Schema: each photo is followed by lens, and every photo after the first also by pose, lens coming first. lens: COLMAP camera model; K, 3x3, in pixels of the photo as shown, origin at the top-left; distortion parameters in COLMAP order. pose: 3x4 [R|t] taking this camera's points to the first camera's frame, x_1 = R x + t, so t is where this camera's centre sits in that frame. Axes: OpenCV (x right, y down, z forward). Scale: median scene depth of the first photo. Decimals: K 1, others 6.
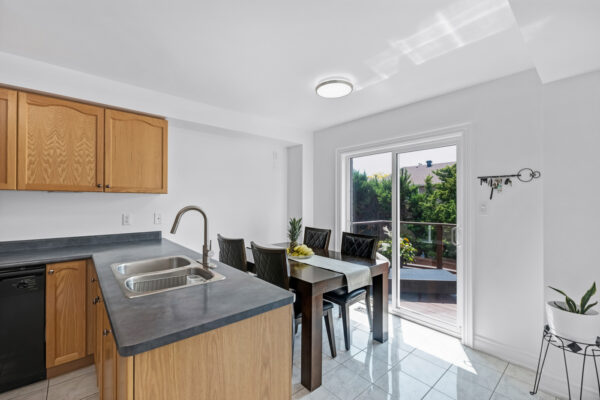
lens RADIAL K [[256.1, 0, 300.5], [0, 256.1, 198.3], [0, 0, 1]] dist [0.000070, -0.000180]
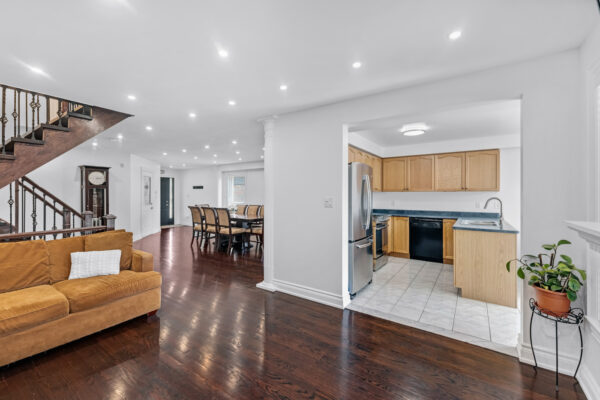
lens RADIAL K [[251.7, 0, 295.1], [0, 251.7, 195.5], [0, 0, 1]] dist [-0.001853, -0.000206]
pose [[0.228816, -0.000275, -0.973470, 1.014206], [0.005573, 0.999984, 0.001027, 0.001383], [0.973454, -0.005661, 0.228814, -0.925212]]
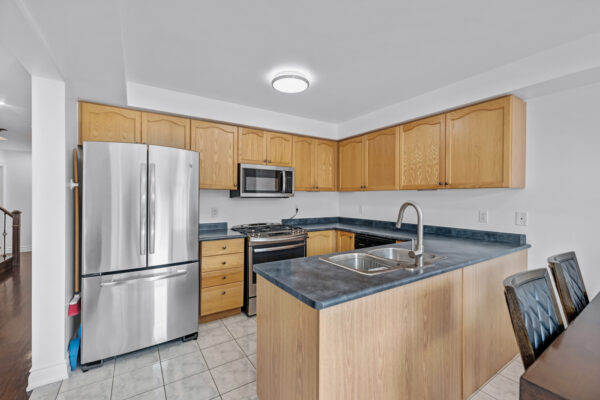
lens RADIAL K [[256.1, 0, 300.5], [0, 256.1, 198.3], [0, 0, 1]] dist [0.000070, -0.000180]
pose [[-0.142893, 0.003772, -0.989731, 0.445777], [0.008566, 0.999960, 0.002574, 0.008385], [0.989701, -0.008110, -0.142920, 0.558598]]
